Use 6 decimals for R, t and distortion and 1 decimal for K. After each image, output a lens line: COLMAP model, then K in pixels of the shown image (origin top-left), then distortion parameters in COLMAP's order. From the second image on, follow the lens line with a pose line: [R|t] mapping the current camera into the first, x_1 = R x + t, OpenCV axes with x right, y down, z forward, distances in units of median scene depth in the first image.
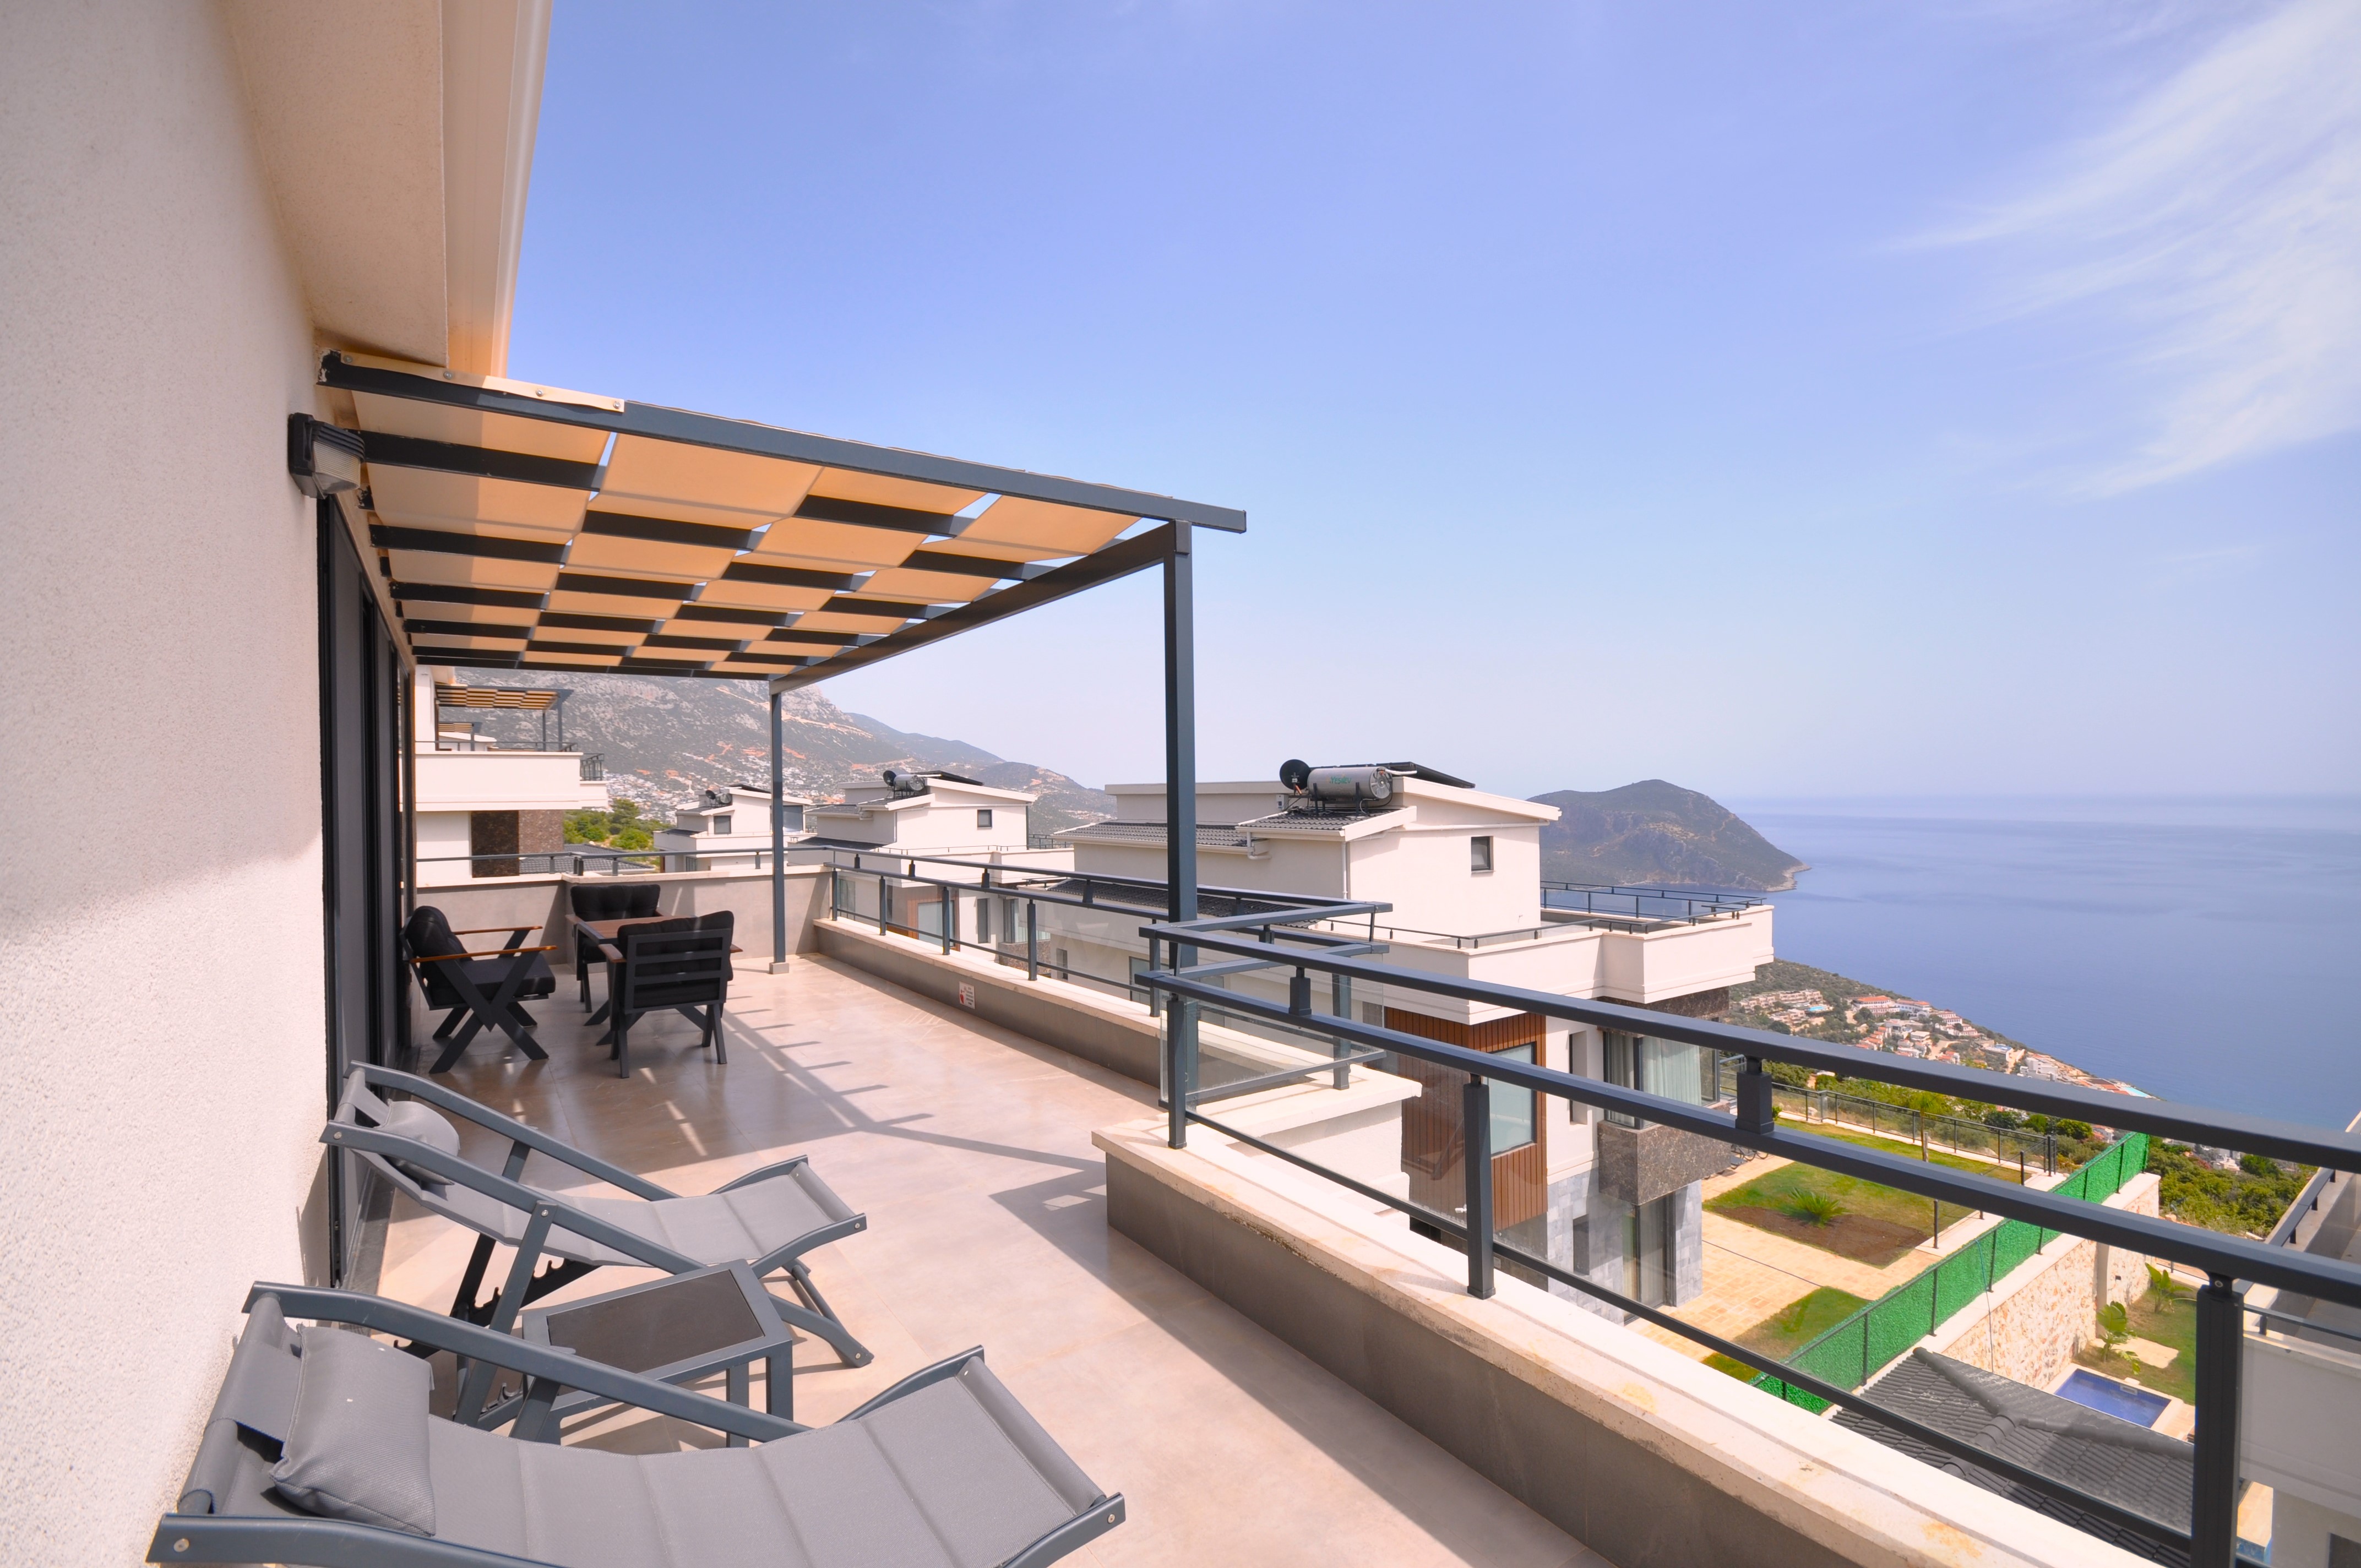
lens RADIAL K [[1036.6, 0, 1167.8], [0, 1036.6, 784.9], [0, 0, 1]] dist [0.001312, -0.003011]
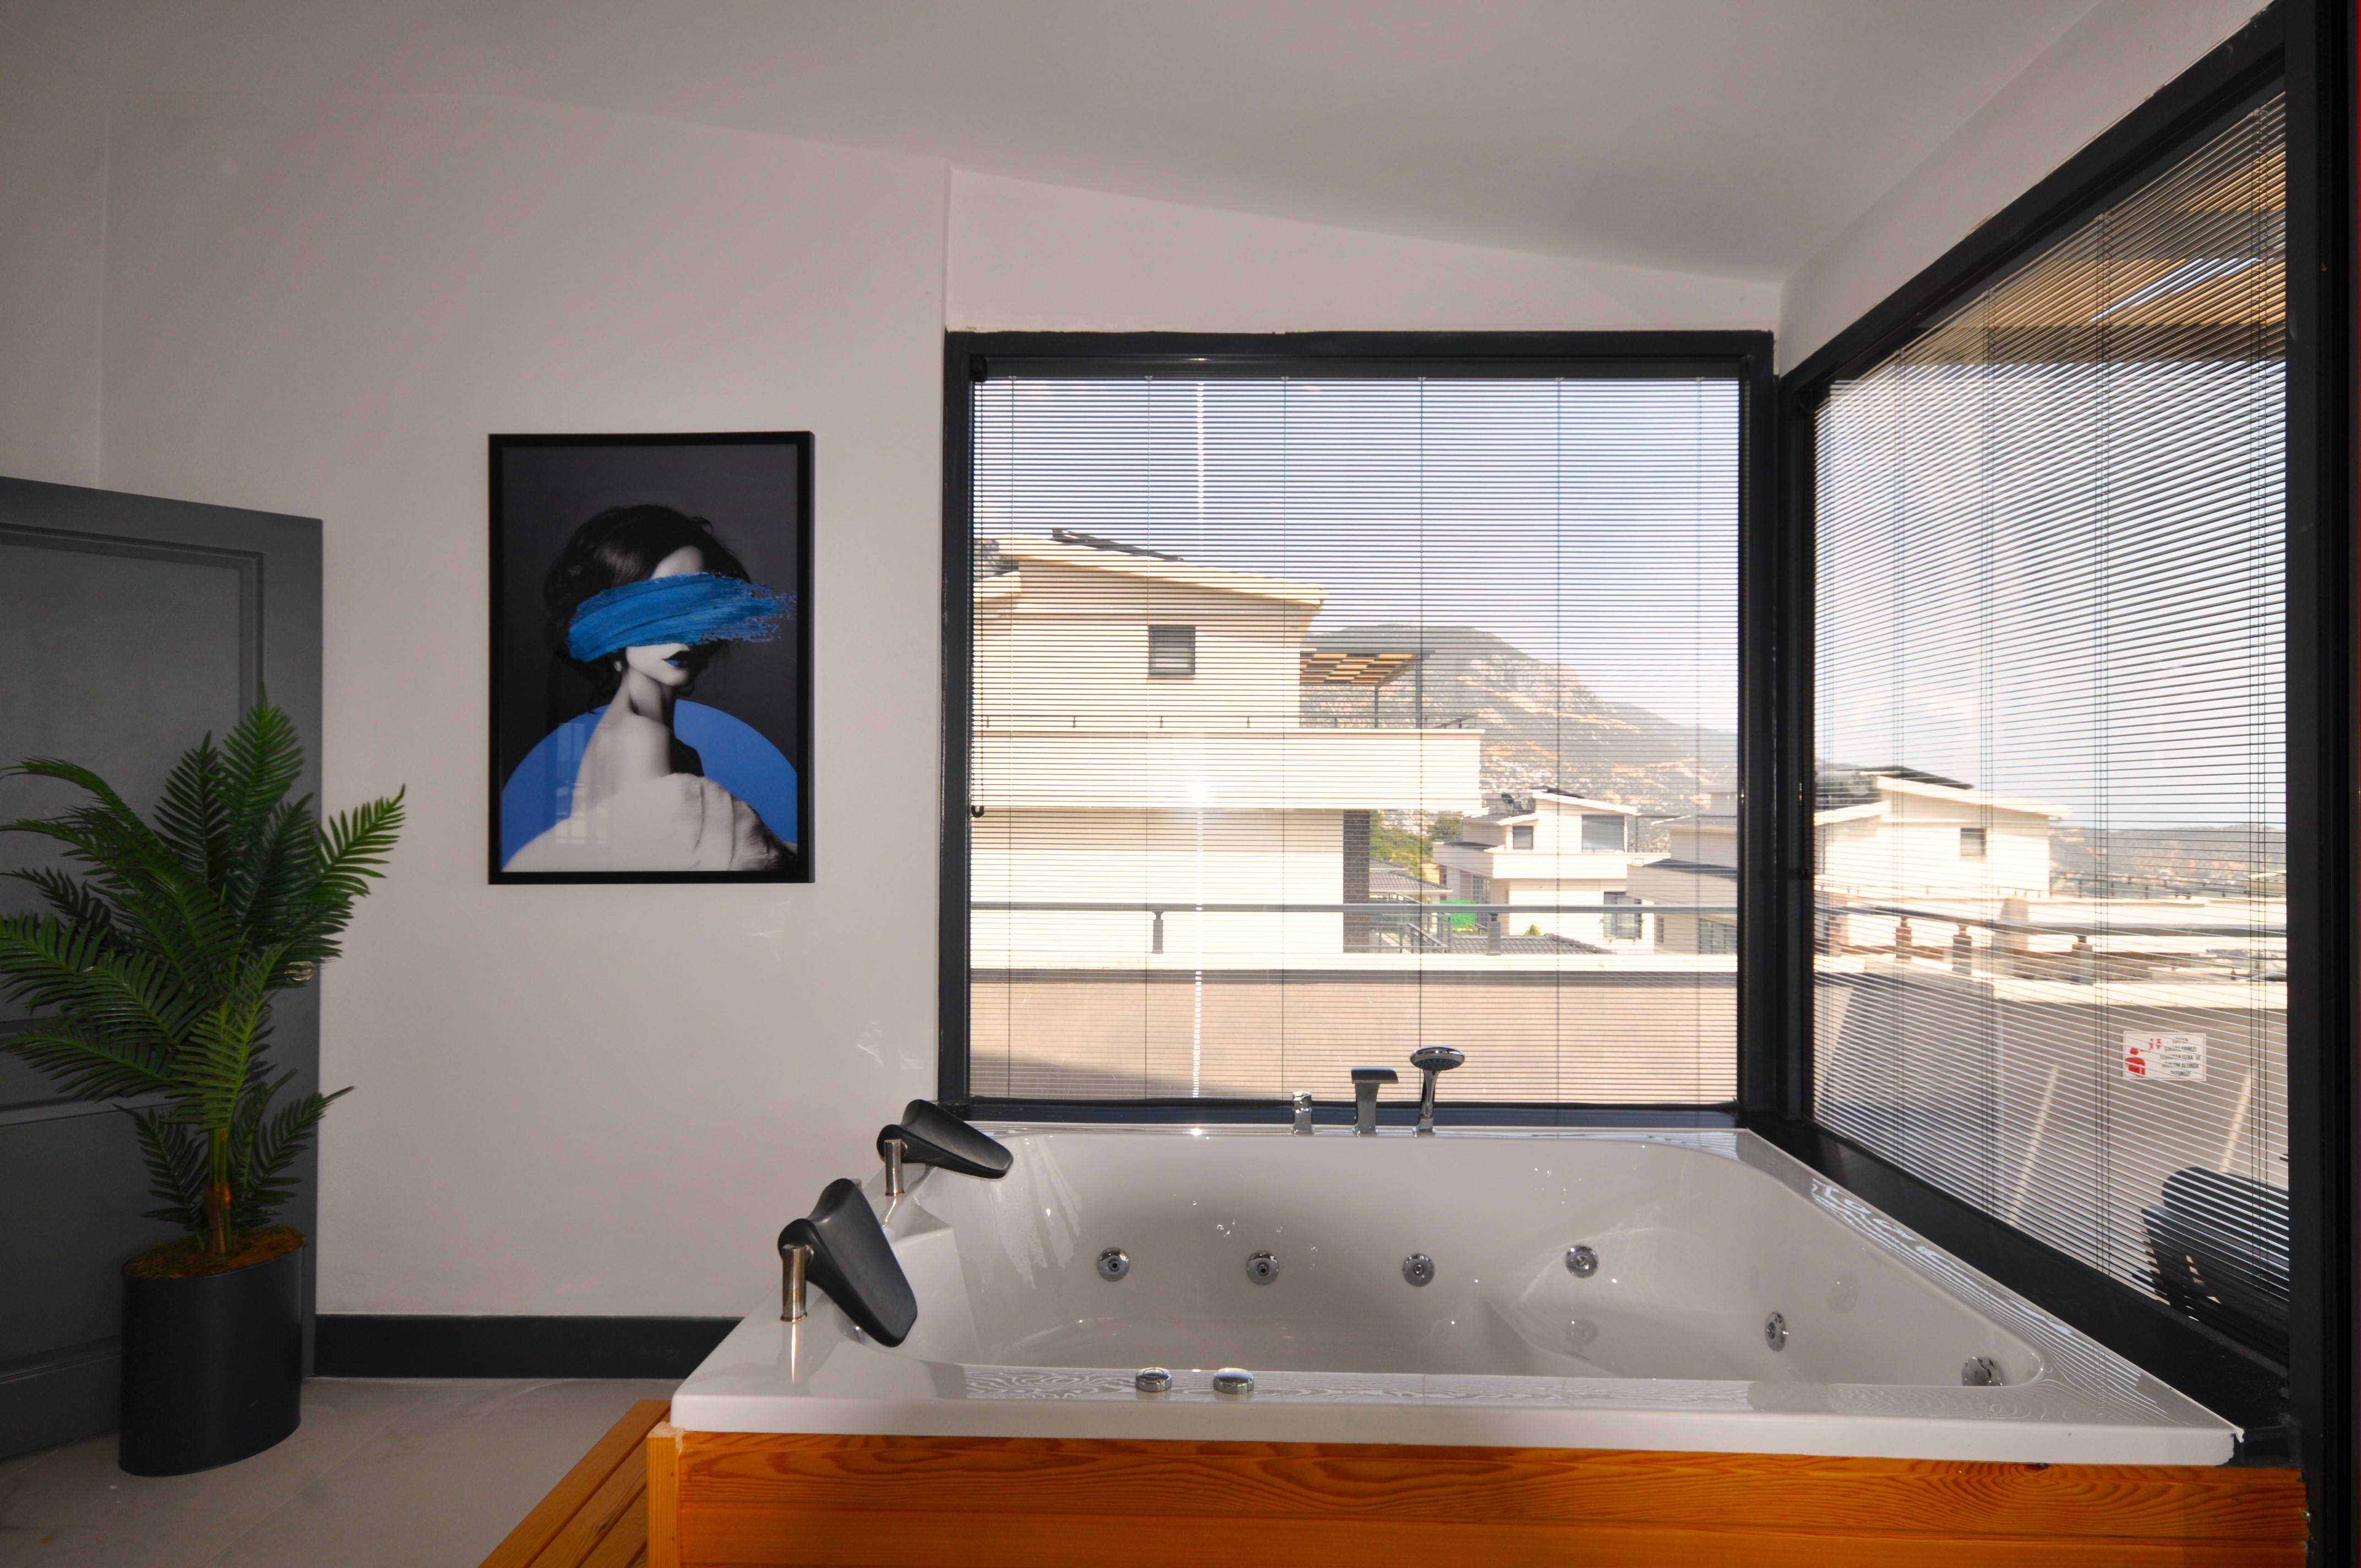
lens RADIAL K [[1295.3, 0, 1182.3], [0, 1295.3, 793.1], [0, 0, 1]] dist [0.013852, -0.000086]
pose [[0.812153, 0.012110, -0.583319, -0.181298], [-0.011347, 0.999923, 0.004961, 0.007439], [0.583334, 0.002590, 0.812228, 0.151985]]
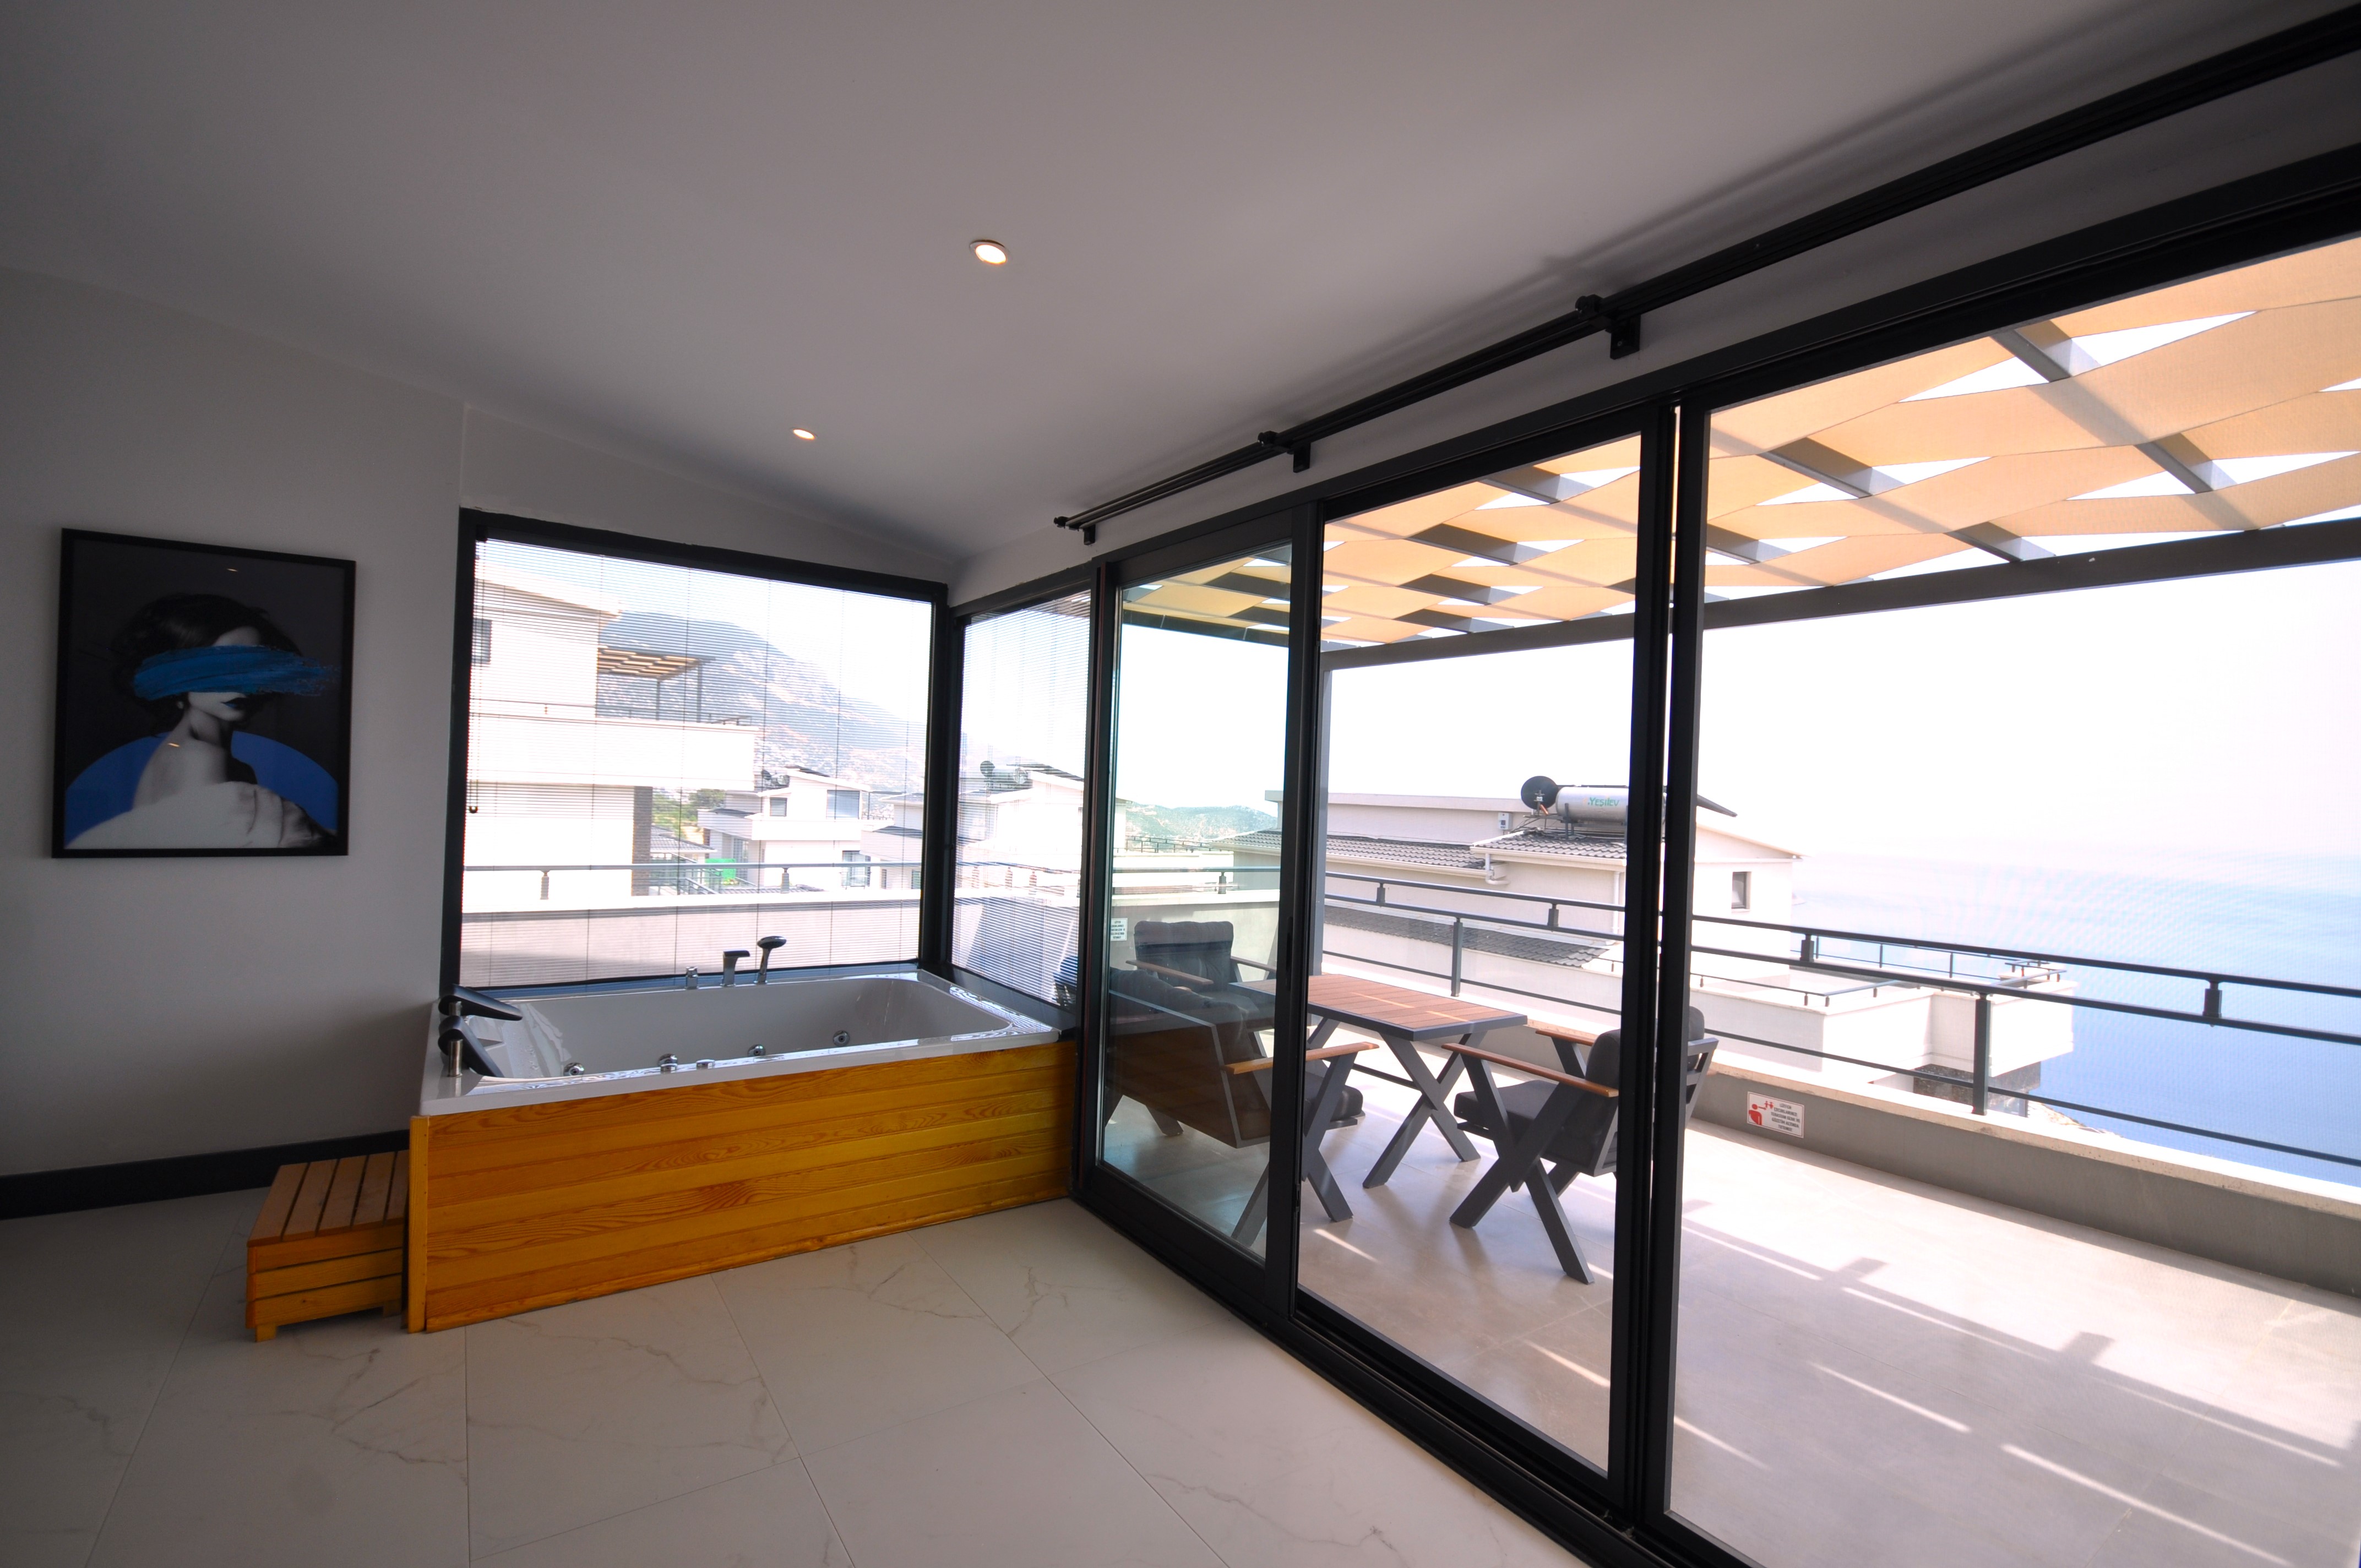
lens RADIAL K [[1036.6, 0, 1184.3], [0, 1036.6, 791.2], [0, 0, 1]] dist [0.001312, -0.003011]
pose [[0.998635, 0.051420, 0.009175, -0.162528], [-0.051457, 0.998668, 0.003876, 0.001092], [-0.008964, -0.004343, 0.999950, 0.082980]]
